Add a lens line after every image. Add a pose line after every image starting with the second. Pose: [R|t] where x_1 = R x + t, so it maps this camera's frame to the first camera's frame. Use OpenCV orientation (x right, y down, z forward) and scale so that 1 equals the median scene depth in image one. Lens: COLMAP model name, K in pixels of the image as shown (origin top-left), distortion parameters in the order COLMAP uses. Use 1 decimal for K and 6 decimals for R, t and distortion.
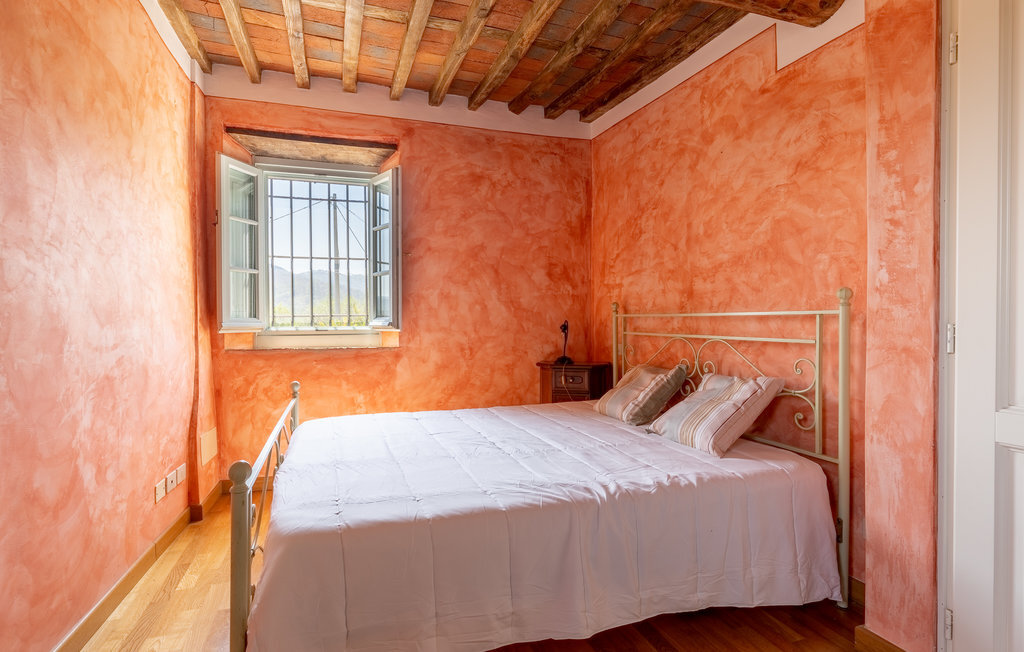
lens RADIAL K [[503.5, 0, 517.7], [0, 503.5, 323.9], [0, 0, 1]] dist [-0.001569, -0.000584]
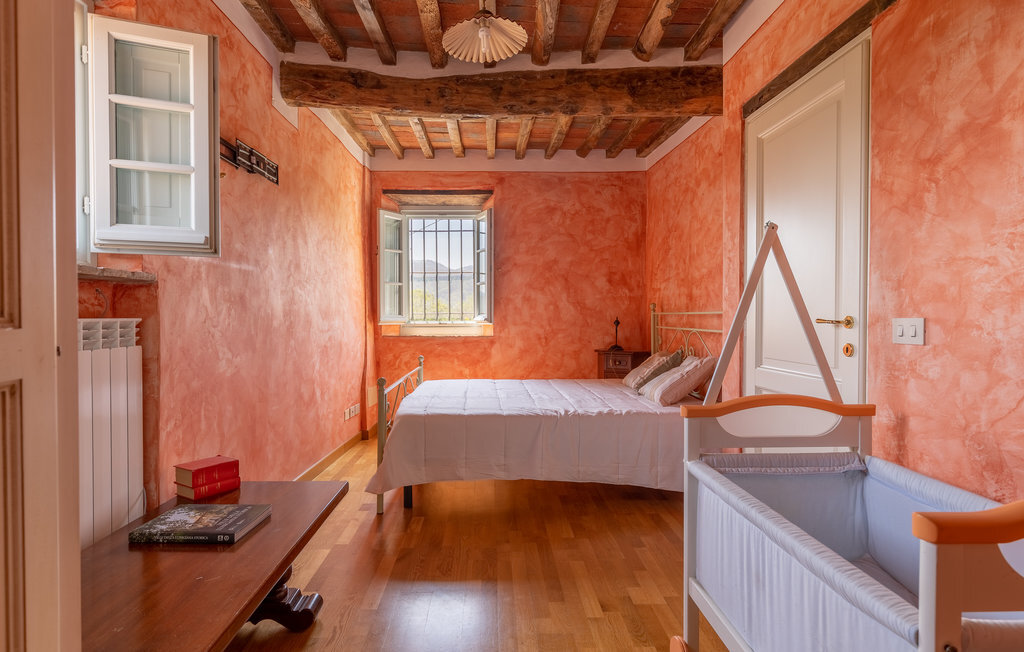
lens RADIAL K [[502.7, 0, 508.9], [0, 502.7, 320.3], [0, 0, 1]] dist [0.005958, 0.000112]
pose [[0.957939, 0.004017, -0.286945, 0.210912], [-0.003796, 0.999992, 0.001324, 0.000762], [0.286948, -0.000179, 0.957946, -0.329882]]
